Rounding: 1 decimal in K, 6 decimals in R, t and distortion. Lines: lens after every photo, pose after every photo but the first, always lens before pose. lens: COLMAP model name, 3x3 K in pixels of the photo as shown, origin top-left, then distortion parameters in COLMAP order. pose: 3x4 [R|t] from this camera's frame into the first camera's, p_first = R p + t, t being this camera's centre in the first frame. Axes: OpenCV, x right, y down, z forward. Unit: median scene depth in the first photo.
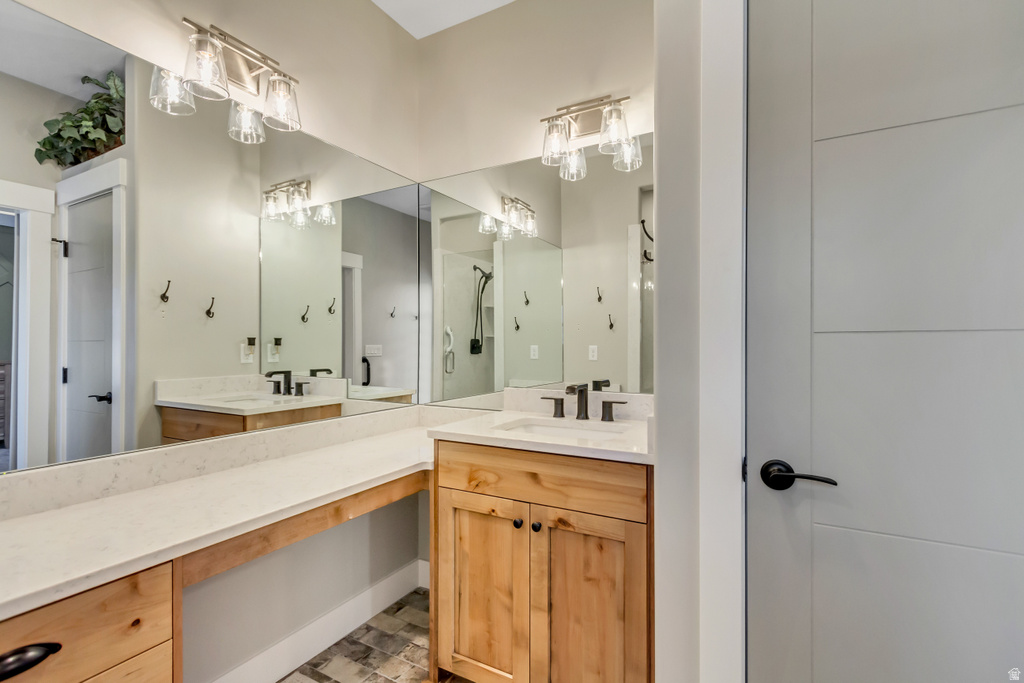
lens RADIAL K [[475.7, 0, 509.2], [0, 475.7, 345.2], [0, 0, 1]] dist [0.007658, -0.001337]
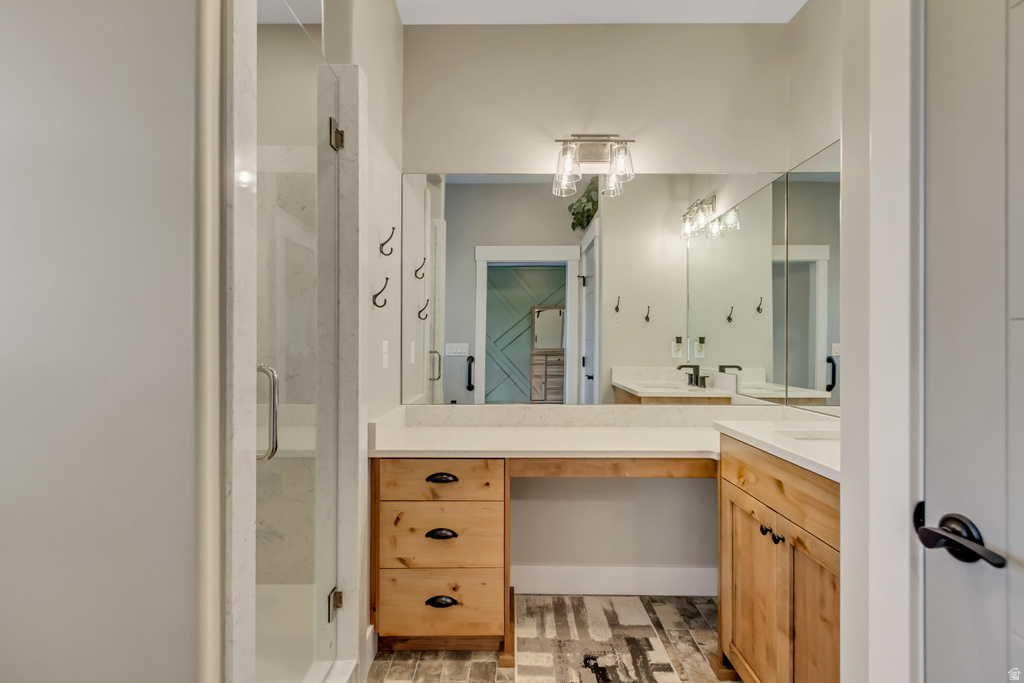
lens RADIAL K [[475.7, 0, 511.9], [0, 475.7, 339.2], [0, 0, 1]] dist [0.007658, -0.001337]
pose [[0.474589, -0.006102, -0.880186, 0.544560], [-0.003142, 0.999958, -0.008626, 0.003055], [0.880202, 0.006859, 0.474550, 0.089755]]
